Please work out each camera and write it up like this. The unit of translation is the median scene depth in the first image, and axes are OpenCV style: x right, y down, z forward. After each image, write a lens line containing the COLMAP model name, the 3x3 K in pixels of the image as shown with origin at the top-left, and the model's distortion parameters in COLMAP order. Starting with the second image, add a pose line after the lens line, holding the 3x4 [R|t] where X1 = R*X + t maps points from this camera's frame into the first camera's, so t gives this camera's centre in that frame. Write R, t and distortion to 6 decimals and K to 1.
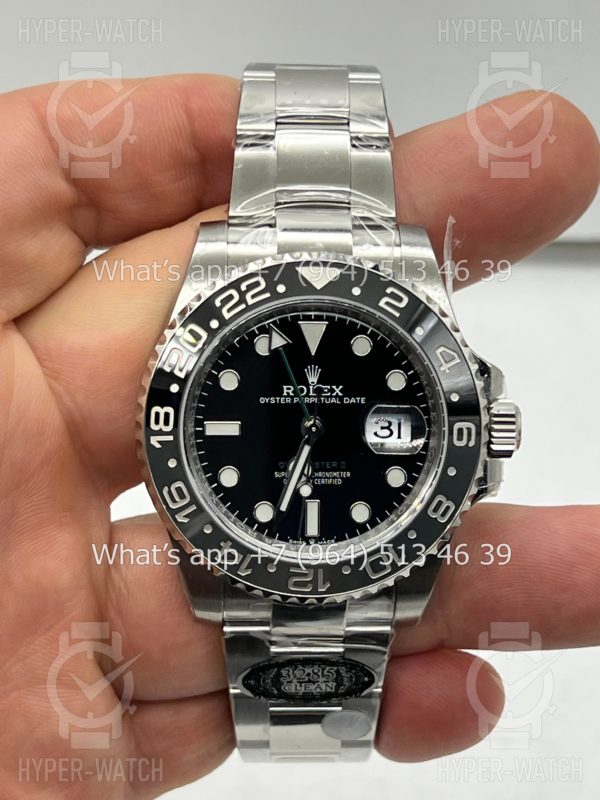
lens RADIAL K [[1864.7, 0, 288.4], [0, 1864.7, 401.6], [0, 0, 1]] dist [0.243475, -0.525289]
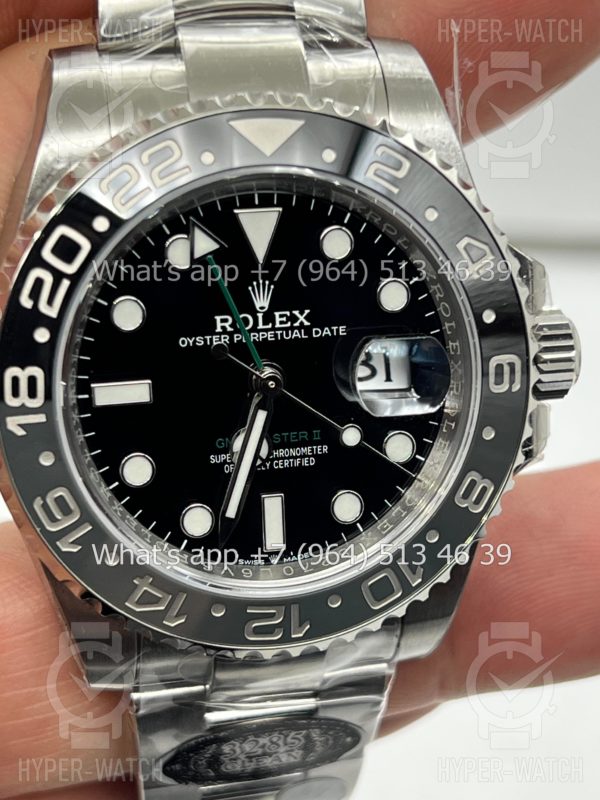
lens RADIAL K [[1864.7, 0, 288.4], [0, 1864.7, 401.6], [0, 0, 1]] dist [0.243475, -0.525289]
pose [[0.983252, -0.076479, 0.165426, -0.083135], [0.058012, 0.991817, 0.113726, -0.049216], [-0.172770, -0.102224, 0.979643, 0.390041]]
